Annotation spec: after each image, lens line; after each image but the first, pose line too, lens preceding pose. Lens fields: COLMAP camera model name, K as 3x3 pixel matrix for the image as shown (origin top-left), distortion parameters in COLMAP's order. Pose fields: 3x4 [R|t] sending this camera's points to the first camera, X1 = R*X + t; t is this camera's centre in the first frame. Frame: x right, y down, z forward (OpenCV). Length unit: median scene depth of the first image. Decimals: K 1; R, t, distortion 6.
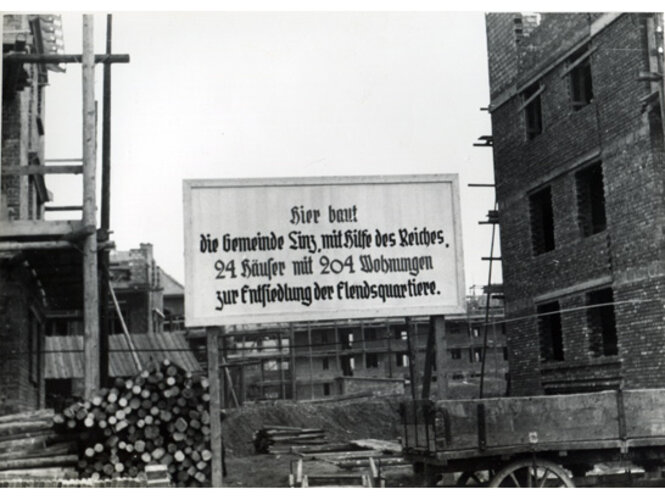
lens RADIAL K [[1481.1, 0, 332.5], [0, 1481.1, 250.0], [0, 0, 1]] dist [0.016242, 0.669433]
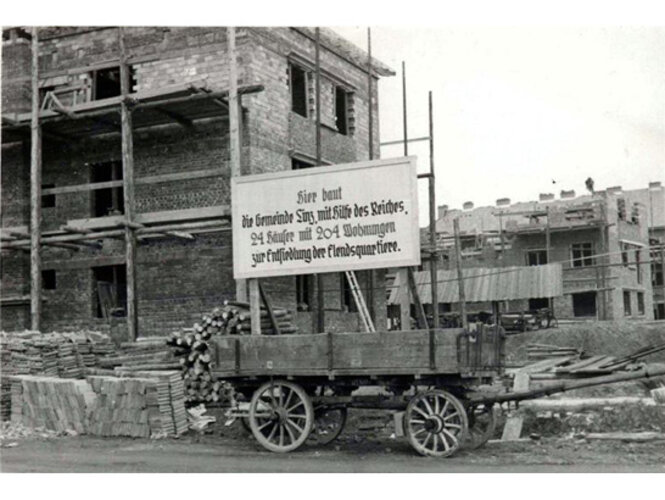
lens RADIAL K [[1481.1, 0, 332.5], [0, 1481.1, 250.0], [0, 0, 1]] dist [0.016242, 0.669433]
pose [[0.602900, -0.011082, -0.797739, 1.100088], [0.073064, 0.996469, 0.041376, -0.029814], [0.794464, -0.083232, 0.601581, 0.185757]]
